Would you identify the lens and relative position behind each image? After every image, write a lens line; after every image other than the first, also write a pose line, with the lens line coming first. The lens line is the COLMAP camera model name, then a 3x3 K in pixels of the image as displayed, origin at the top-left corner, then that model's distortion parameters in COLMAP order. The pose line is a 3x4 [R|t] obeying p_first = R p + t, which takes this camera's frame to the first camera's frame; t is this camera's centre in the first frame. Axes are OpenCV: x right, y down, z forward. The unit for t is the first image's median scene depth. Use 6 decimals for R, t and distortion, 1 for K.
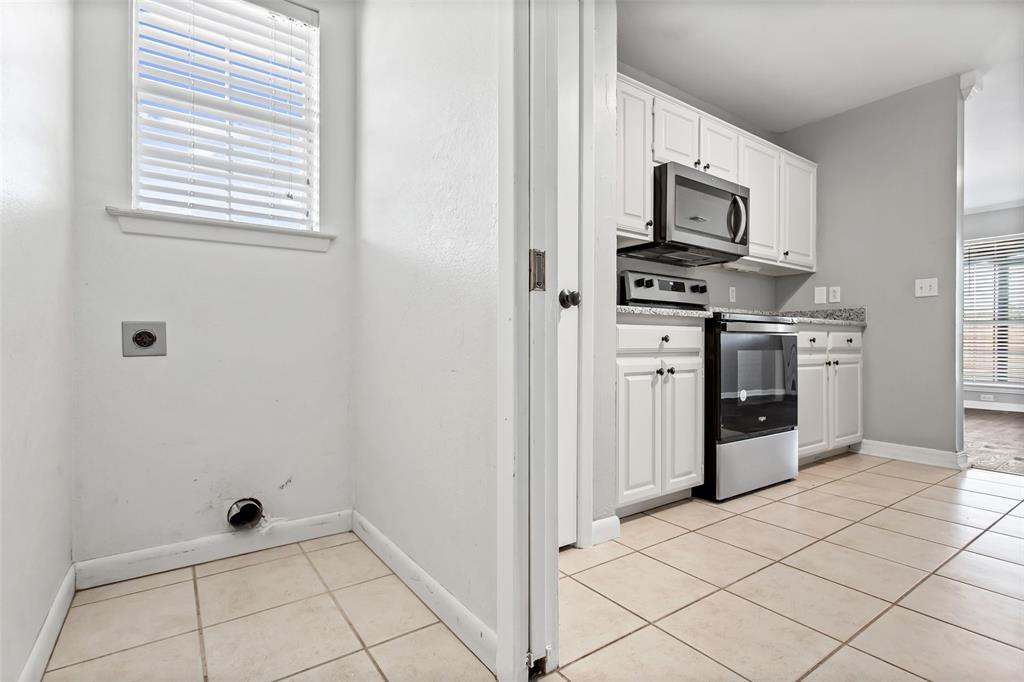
lens RADIAL K [[487.7, 0, 502.6], [0, 487.7, 340.8], [0, 0, 1]] dist [0.000372, 0.000849]
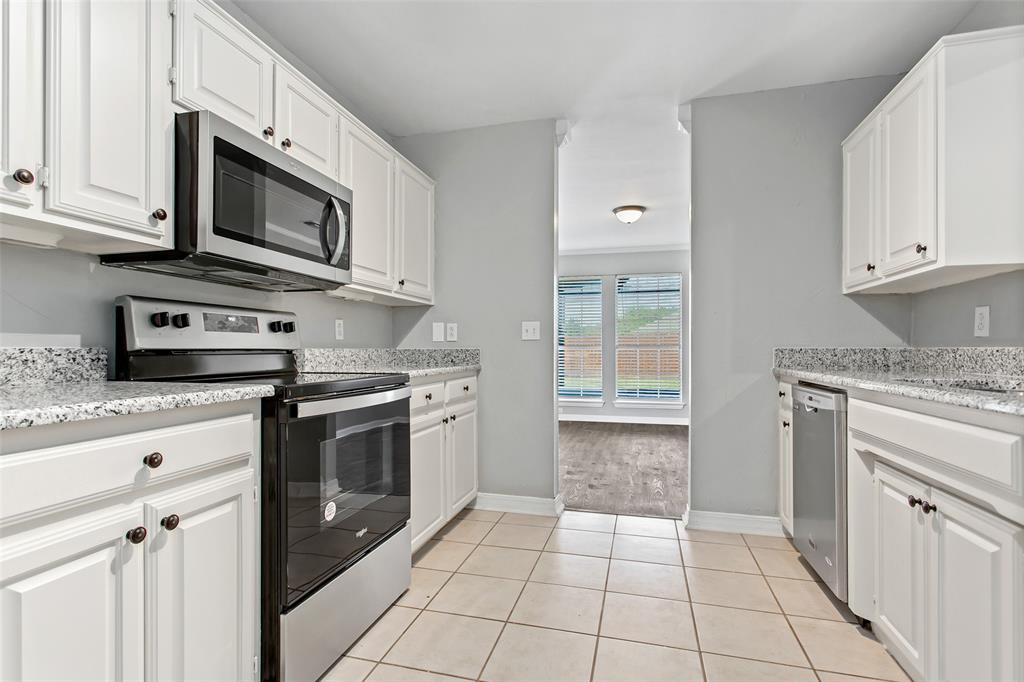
lens RADIAL K [[487.7, 0, 502.6], [0, 487.7, 340.8], [0, 0, 1]] dist [0.000372, 0.000849]
pose [[0.766356, 0.002585, 0.642411, 0.215945], [0.002516, 0.999972, -0.007025, -0.086541], [-0.642411, 0.007000, 0.766328, 0.310767]]
